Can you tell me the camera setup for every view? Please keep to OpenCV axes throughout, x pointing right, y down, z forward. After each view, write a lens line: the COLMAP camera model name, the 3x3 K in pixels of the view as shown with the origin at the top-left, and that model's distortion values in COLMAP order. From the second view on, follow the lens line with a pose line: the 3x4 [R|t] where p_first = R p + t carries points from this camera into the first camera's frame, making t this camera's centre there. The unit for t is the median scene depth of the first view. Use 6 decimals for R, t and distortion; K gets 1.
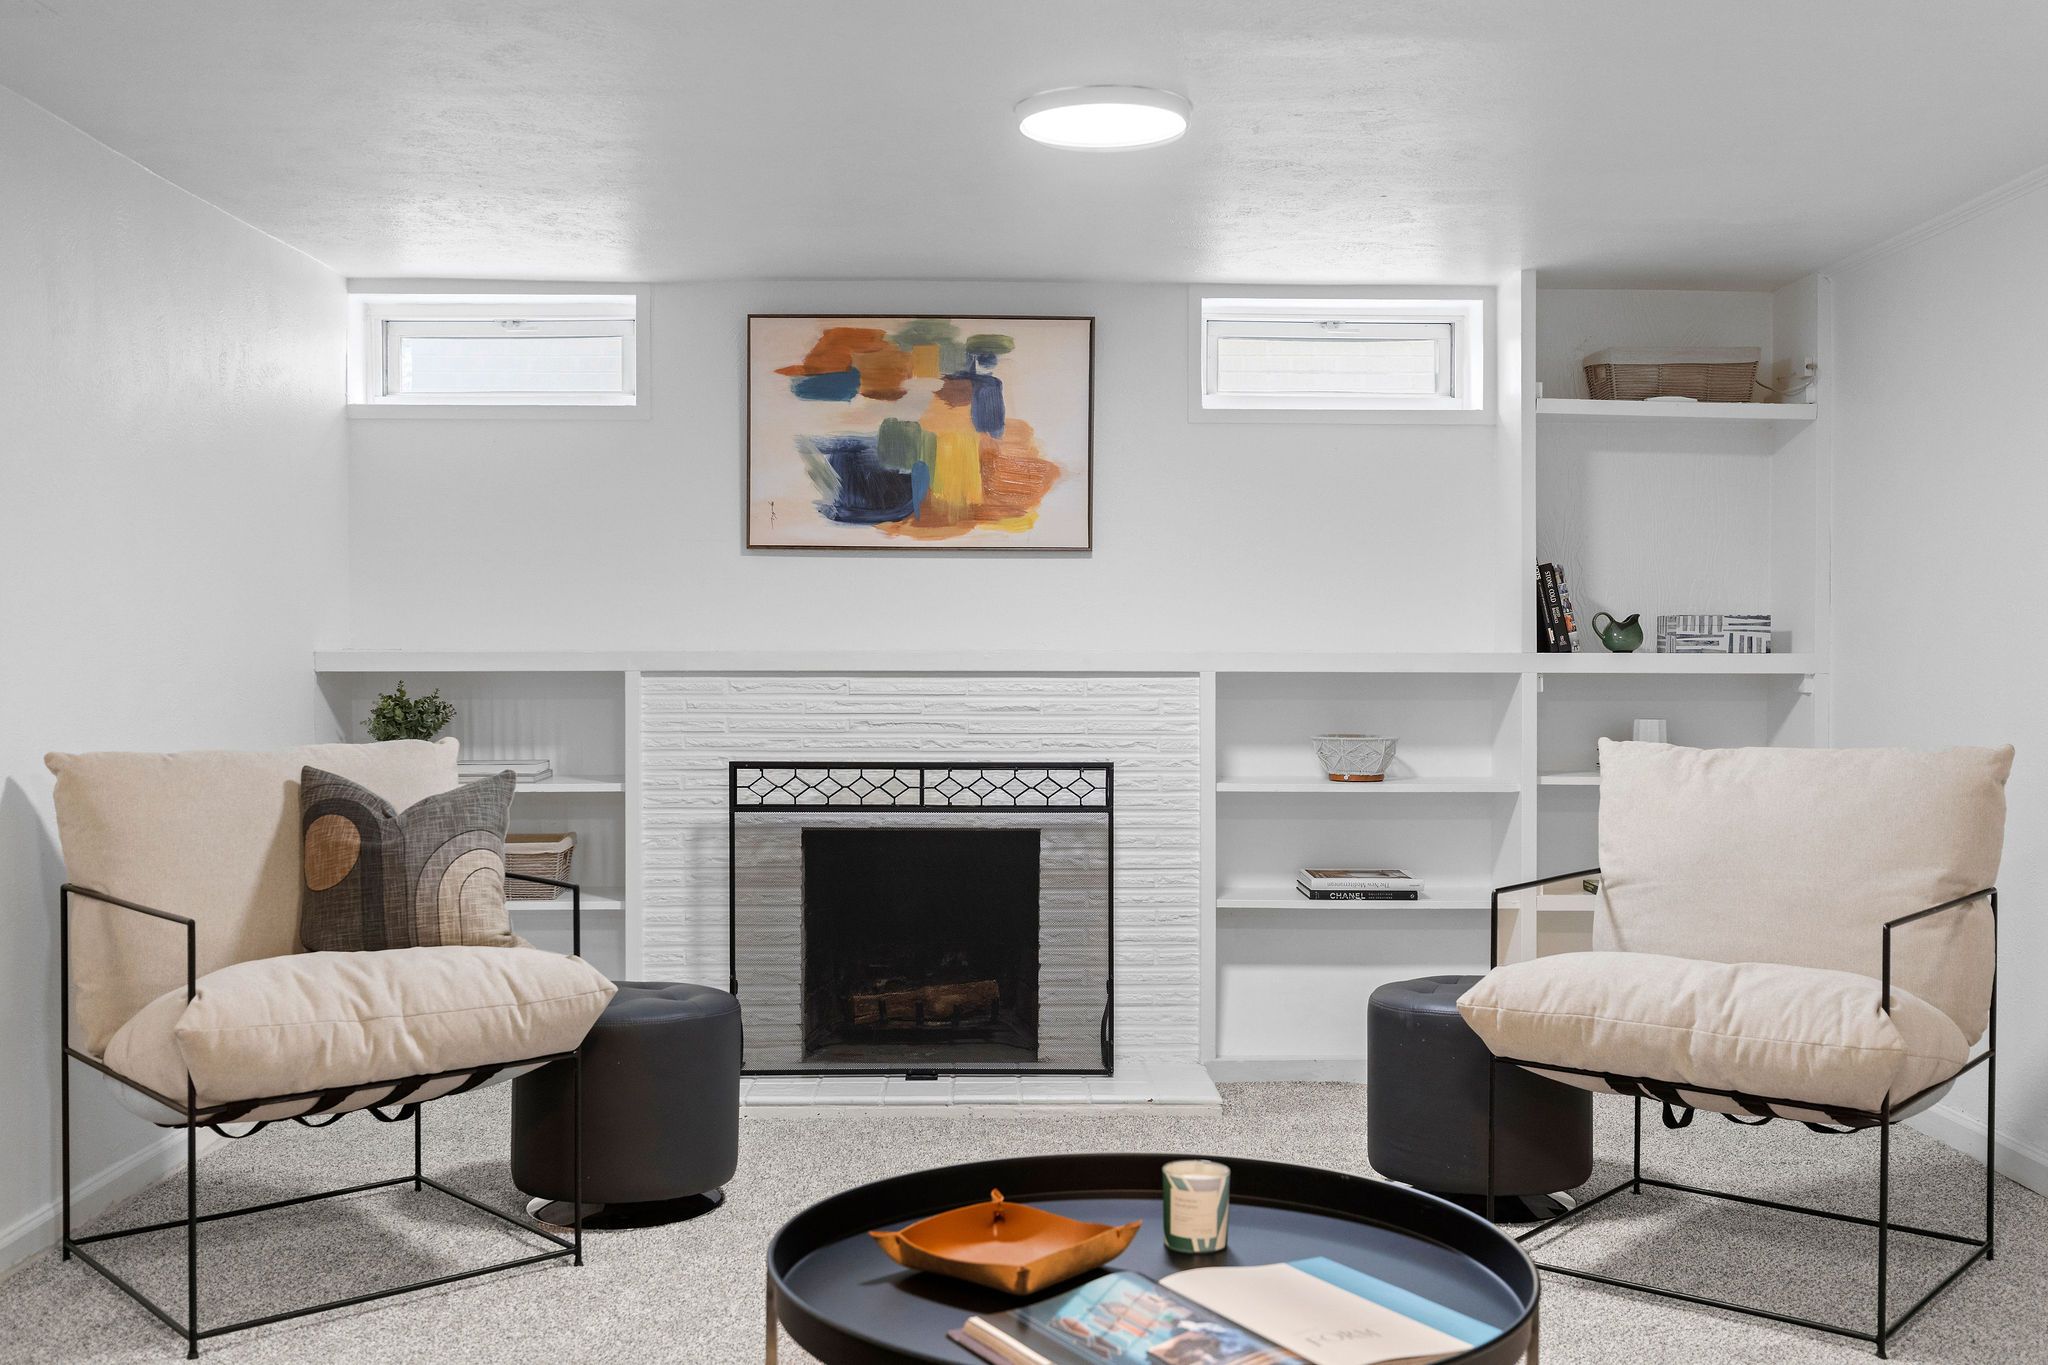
lens RADIAL K [[2018.3, 0, 1023.8], [0, 2018.3, 680.1], [0, 0, 1]] dist [0.007214, 0.000000]
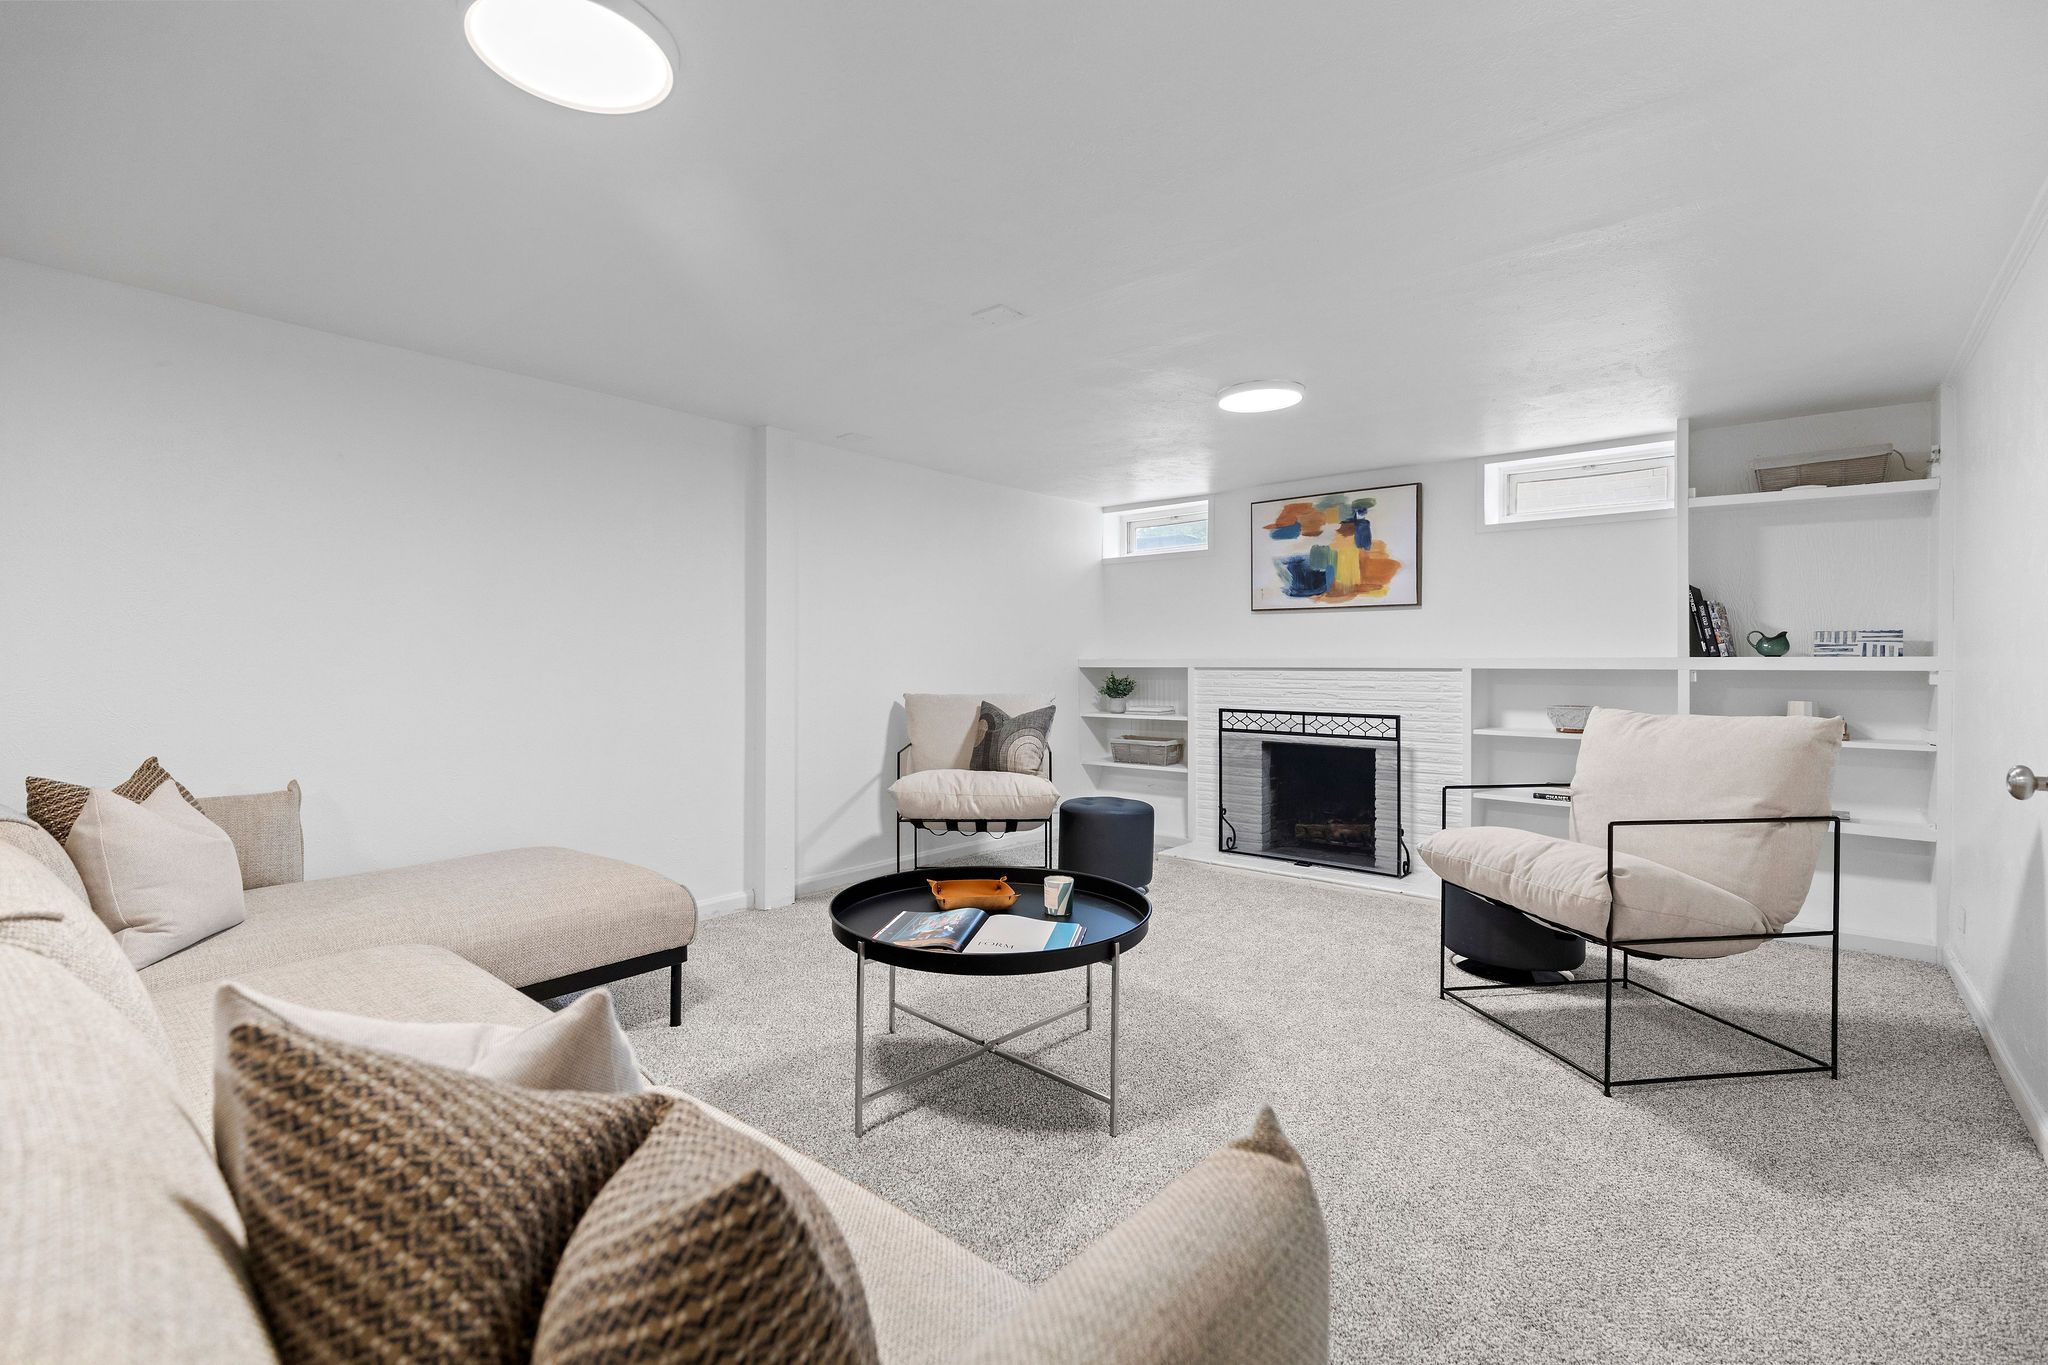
lens RADIAL K [[957.4, 0, 1023.1], [0, 957.4, 673.8], [0, 0, 1]] dist [-0.002179, -0.000515]
pose [[0.727728, 0.005707, -0.685842, 0.389097], [-0.009779, 0.999950, -0.002056, 0.006380], [0.685796, 0.008203, 0.727748, 0.087623]]
